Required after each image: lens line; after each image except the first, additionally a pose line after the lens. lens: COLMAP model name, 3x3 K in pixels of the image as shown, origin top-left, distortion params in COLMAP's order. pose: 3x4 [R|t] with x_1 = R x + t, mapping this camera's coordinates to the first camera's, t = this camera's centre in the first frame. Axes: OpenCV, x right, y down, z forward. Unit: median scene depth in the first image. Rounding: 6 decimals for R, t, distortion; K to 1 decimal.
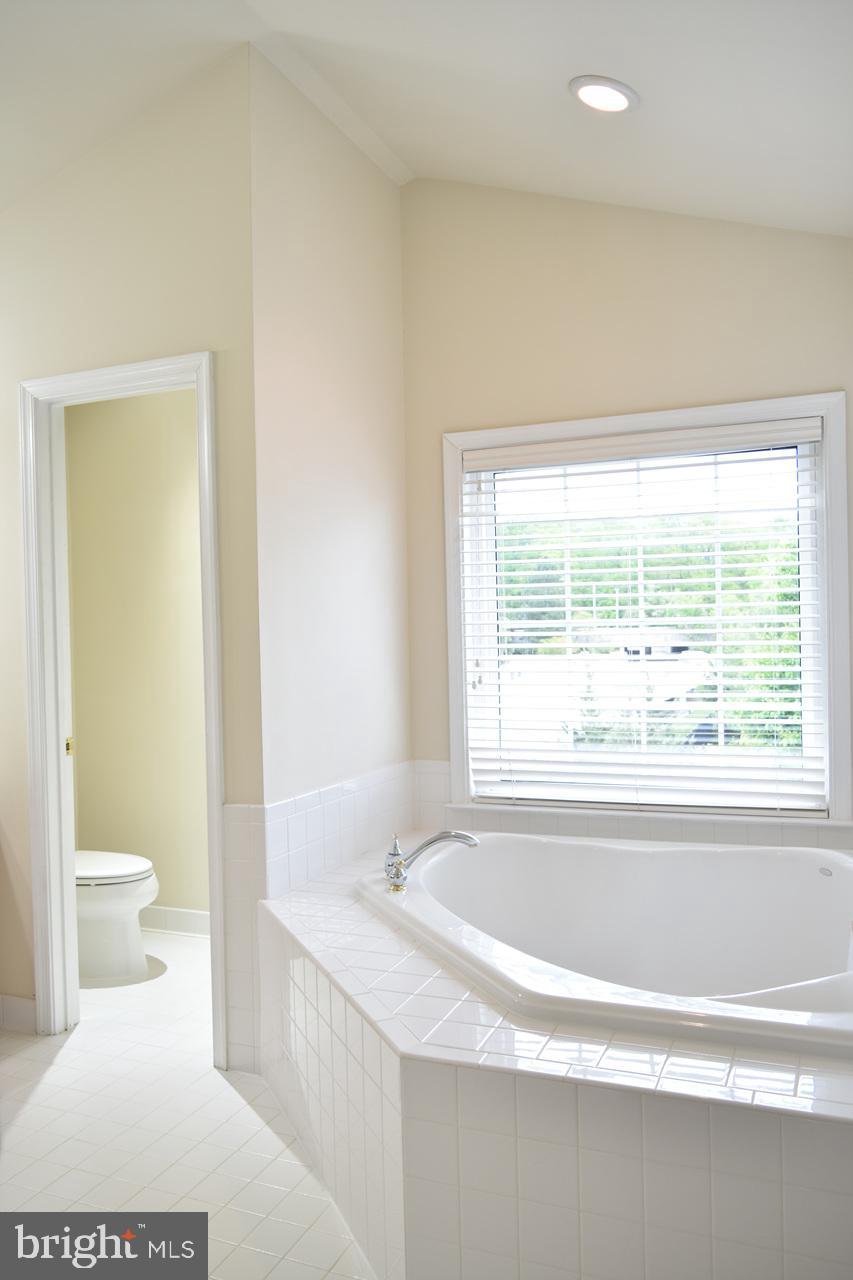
lens RADIAL K [[995.4, 0, 419.7], [0, 995.4, 646.1], [0, 0, 1]] dist [-0.021453, 0.015832]
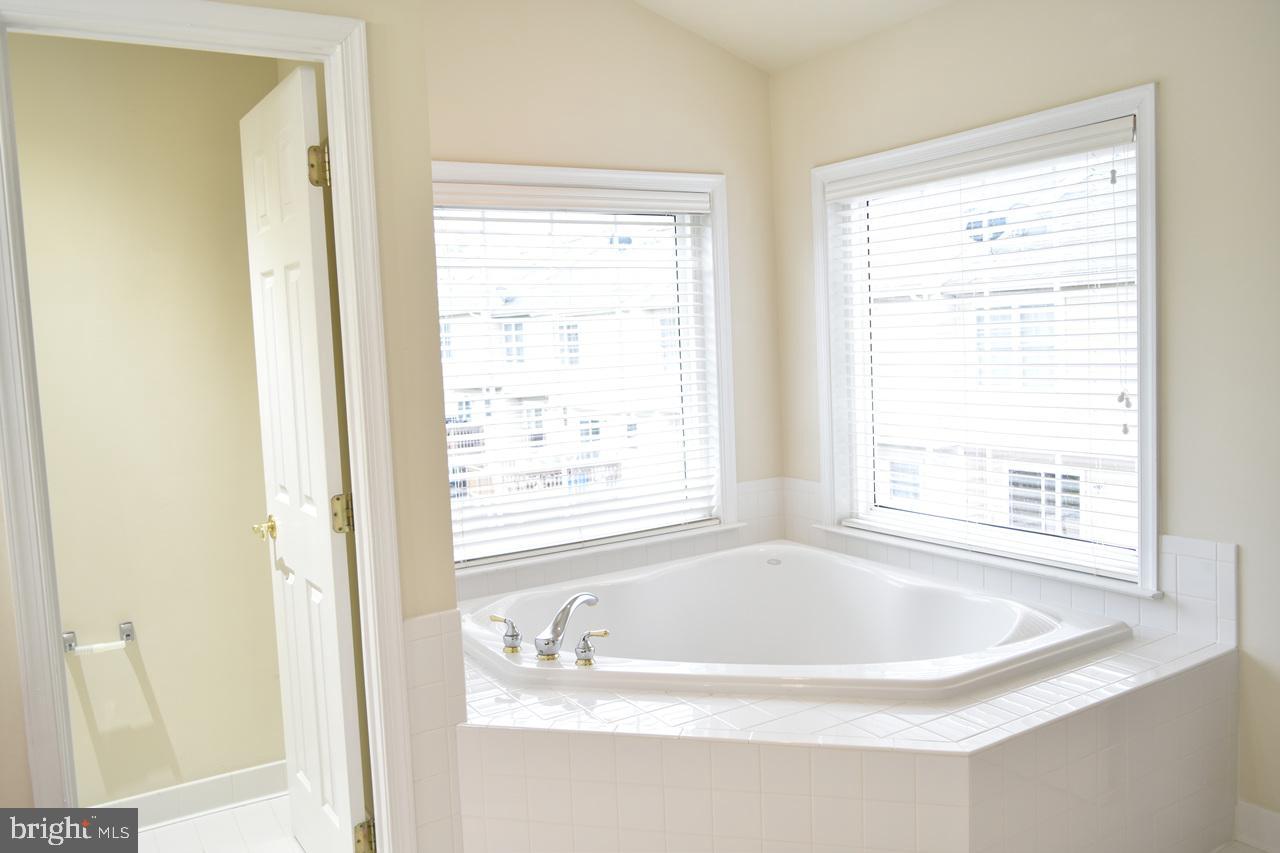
lens RADIAL K [[995.4, 0, 634.1], [0, 995.4, 416.6], [0, 0, 1]] dist [-0.021453, 0.015832]
pose [[0.584306, -0.068445, 0.808642, -0.629289], [0.048371, 0.997603, 0.049488, -0.024551], [-0.810091, 0.010199, 0.586216, 0.359294]]
